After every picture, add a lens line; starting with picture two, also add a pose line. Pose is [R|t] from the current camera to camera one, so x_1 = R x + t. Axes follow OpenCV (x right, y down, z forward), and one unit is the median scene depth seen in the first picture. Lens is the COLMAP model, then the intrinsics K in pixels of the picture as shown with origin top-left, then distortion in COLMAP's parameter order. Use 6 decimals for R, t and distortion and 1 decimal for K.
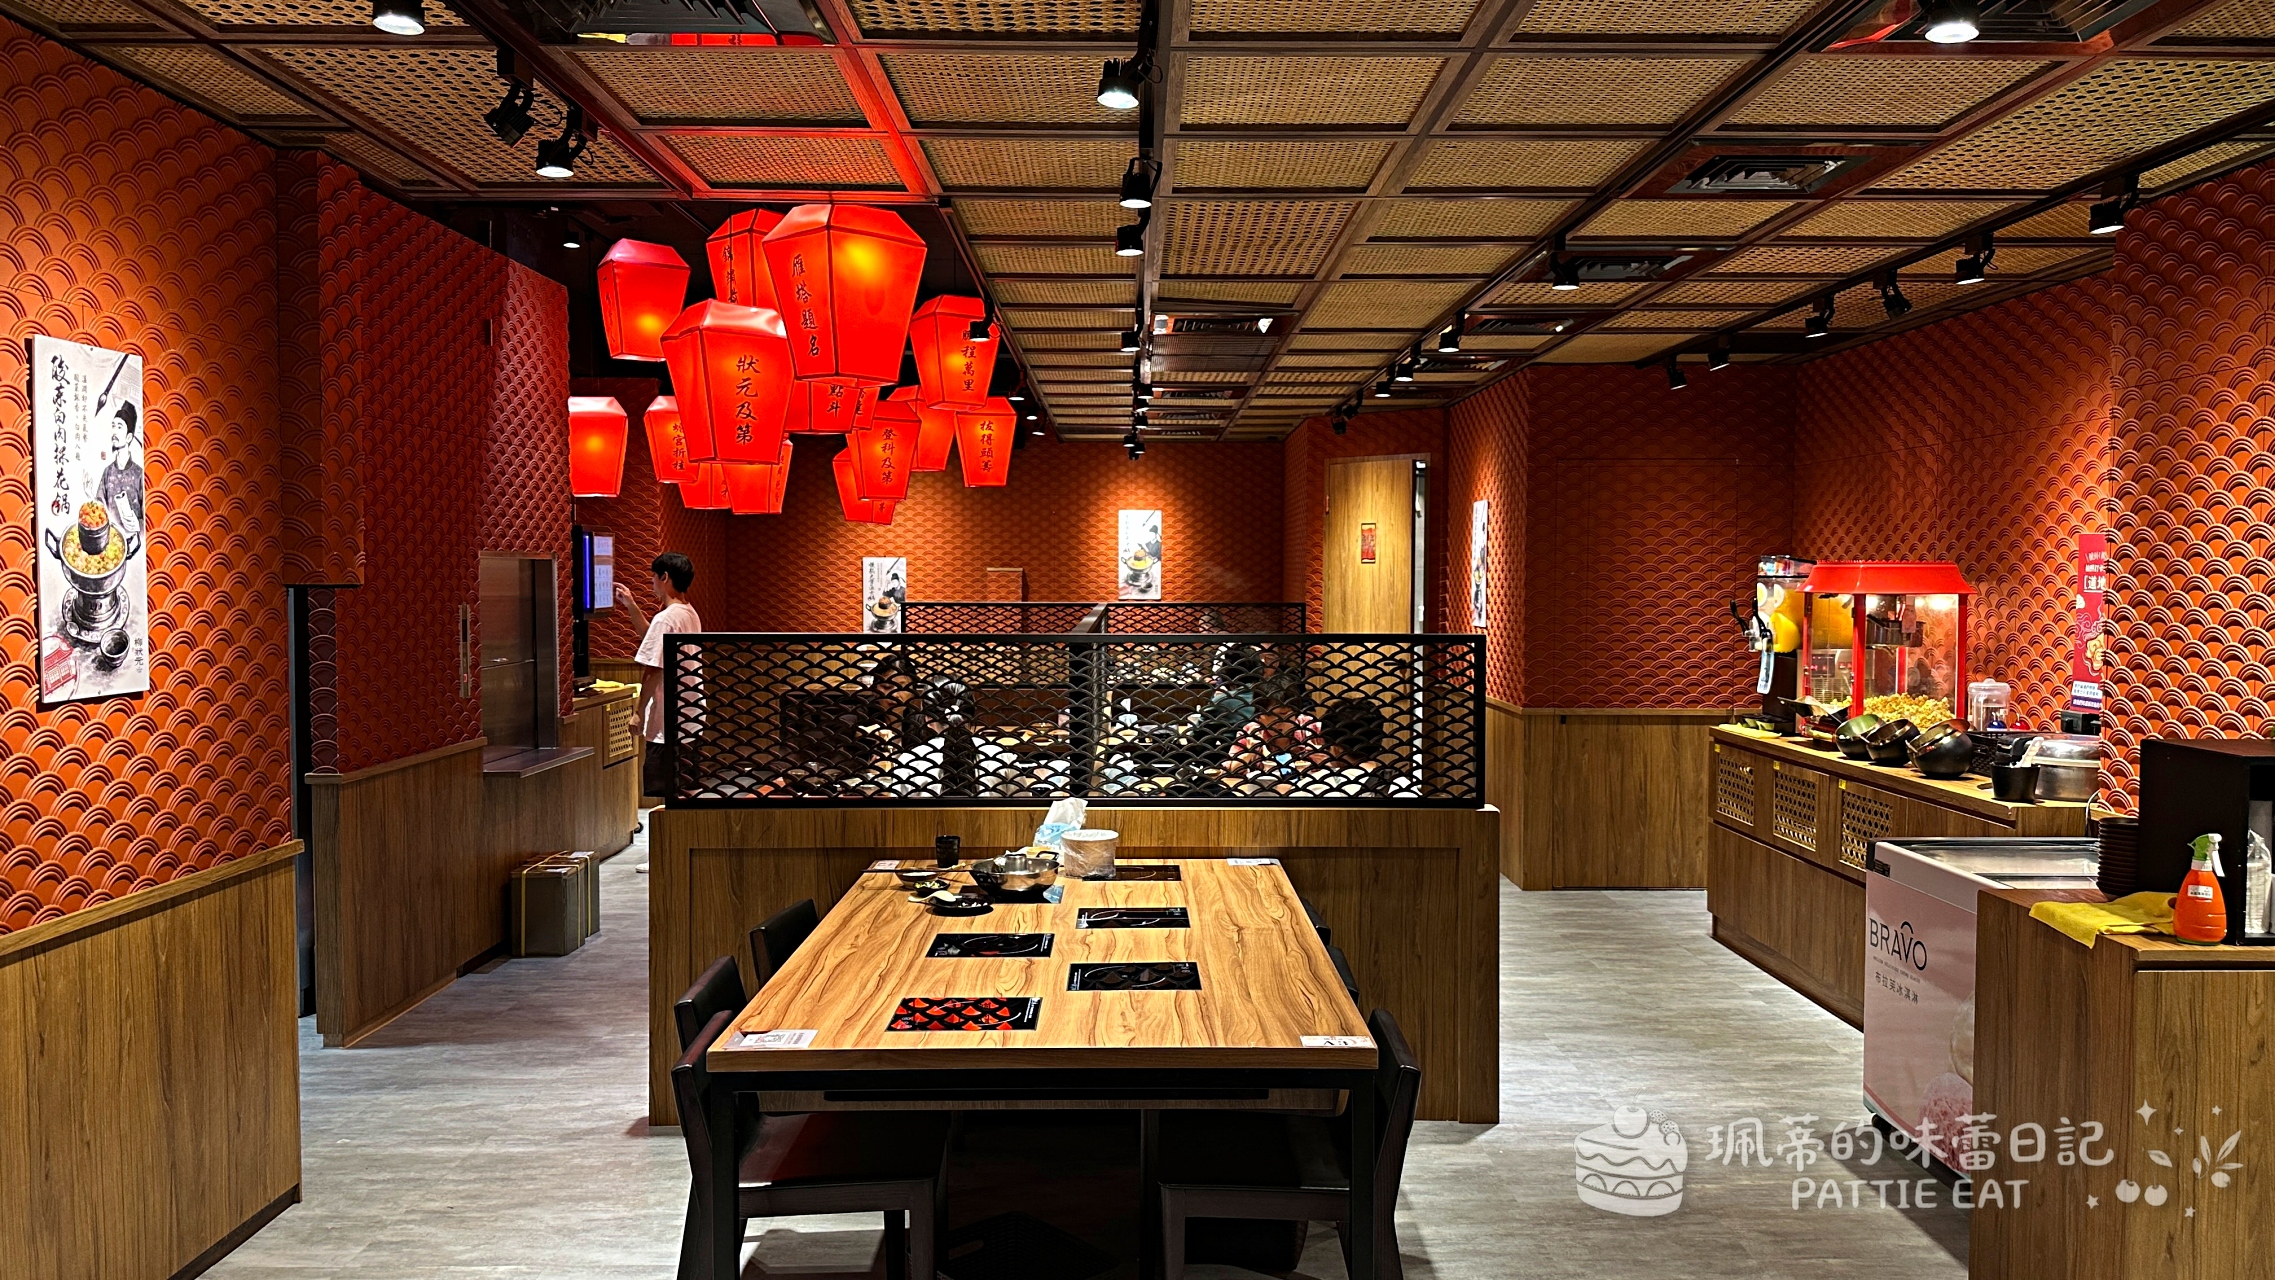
lens RADIAL K [[1612.1, 0, 1139.3], [0, 1612.1, 632.2], [0, 0, 1]] dist [0.036401, -0.002334]
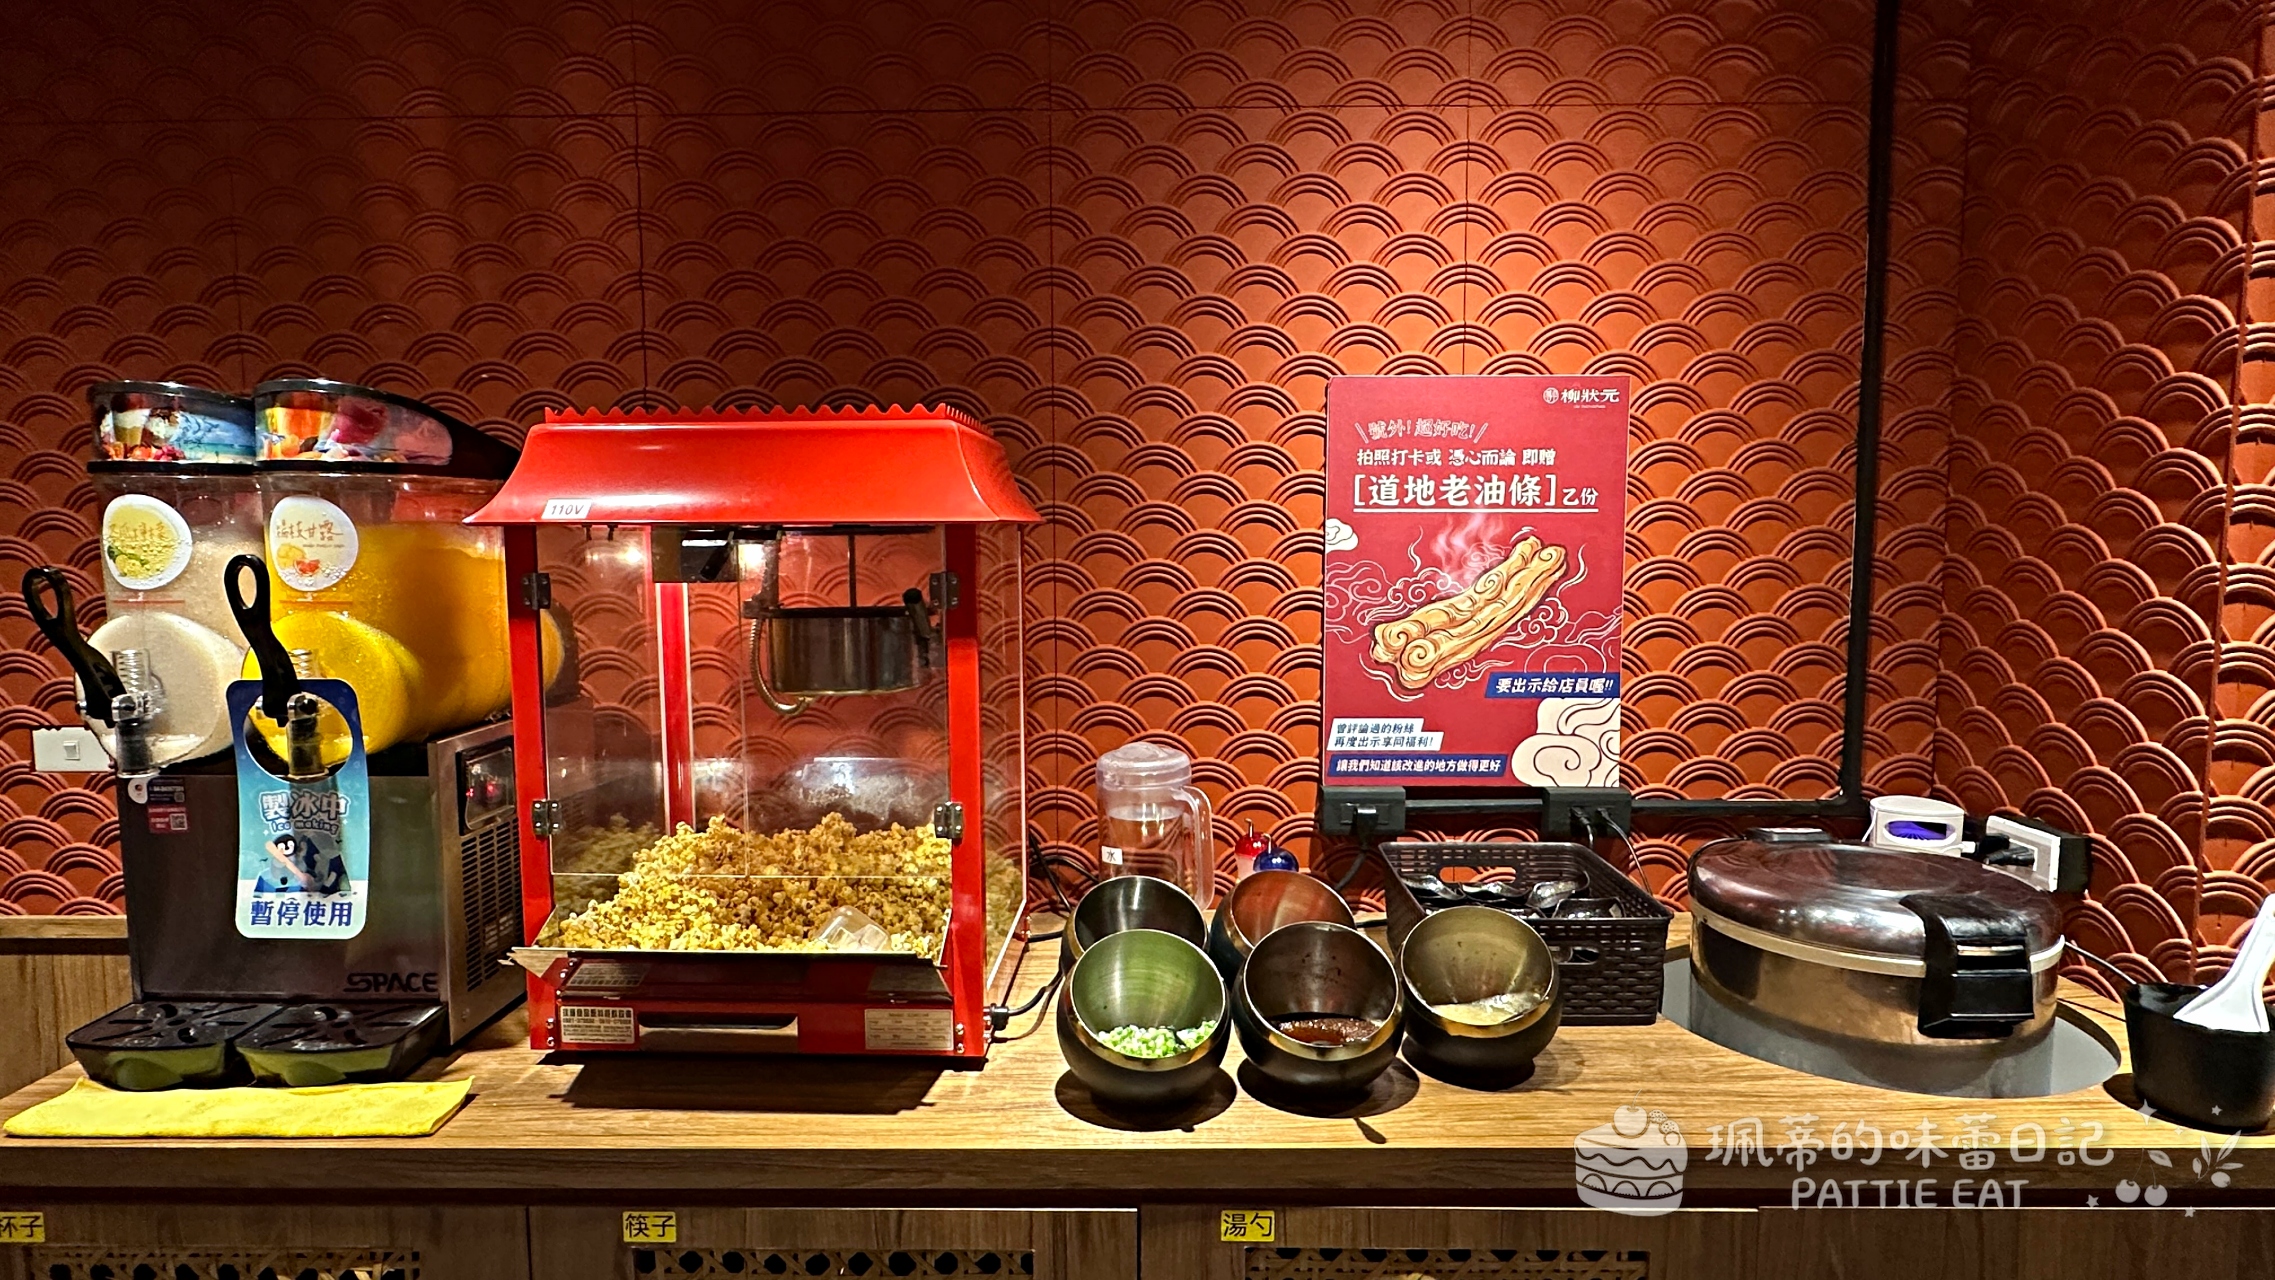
lens RADIAL K [[1263.2, 0, 1138.1], [0, 1263.2, 639.7], [0, 0, 1]] dist [0.000579, 0.000000]
pose [[0.020351, -0.094280, 0.995338, 0.229174], [0.047719, 0.994501, 0.093225, -0.023763], [-0.998653, 0.045599, 0.024738, 0.997462]]
